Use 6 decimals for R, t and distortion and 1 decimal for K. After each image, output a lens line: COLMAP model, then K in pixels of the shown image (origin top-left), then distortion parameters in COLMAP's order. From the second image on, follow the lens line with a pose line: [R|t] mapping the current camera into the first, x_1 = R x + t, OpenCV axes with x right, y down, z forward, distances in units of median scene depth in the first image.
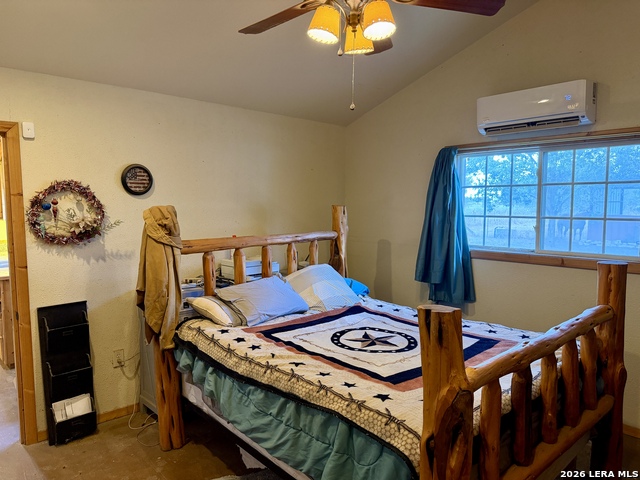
lens RADIAL K [[451.3, 0, 319.1], [0, 451.3, 241.3], [0, 0, 1]] dist [0.080400, -0.106231]
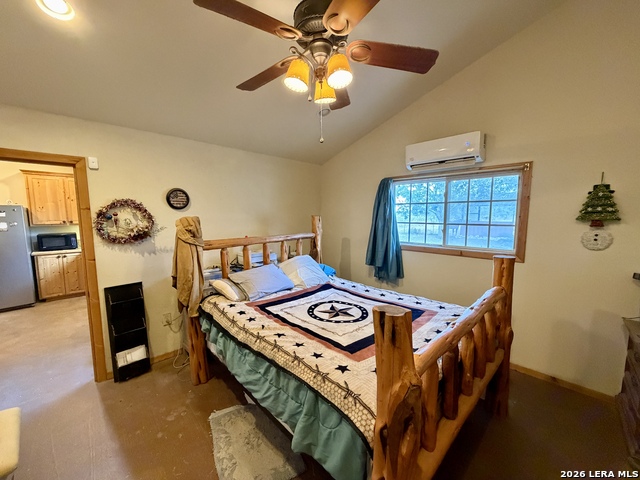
lens RADIAL K [[255.5, 0, 317.6], [0, 255.5, 240.3], [0, 0, 1]] dist [0.000476, 0.000417]
pose [[0.999567, -0.003613, 0.029191, 0.033386], [0.003090, 0.999834, 0.017948, -0.017476], [-0.029251, -0.017851, 0.999413, 0.196551]]
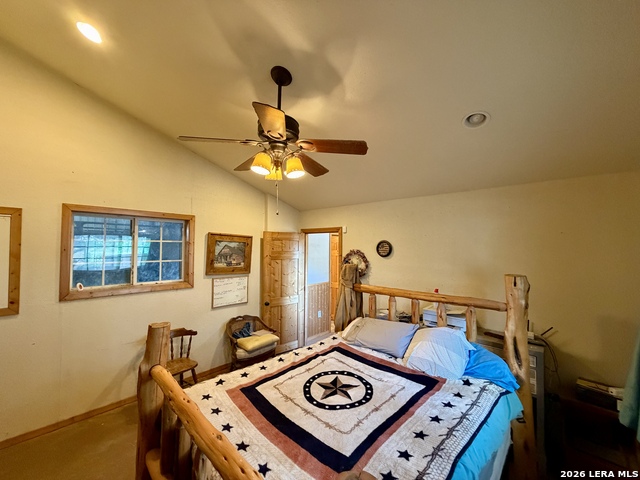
lens RADIAL K [[255.5, 0, 317.6], [0, 255.5, 240.3], [0, 0, 1]] dist [0.000476, 0.000417]
pose [[0.063064, -0.018083, -0.997846, 0.751263], [-0.099794, 0.994711, -0.024333, -0.141705], [0.993008, 0.101113, 0.060926, 0.814784]]
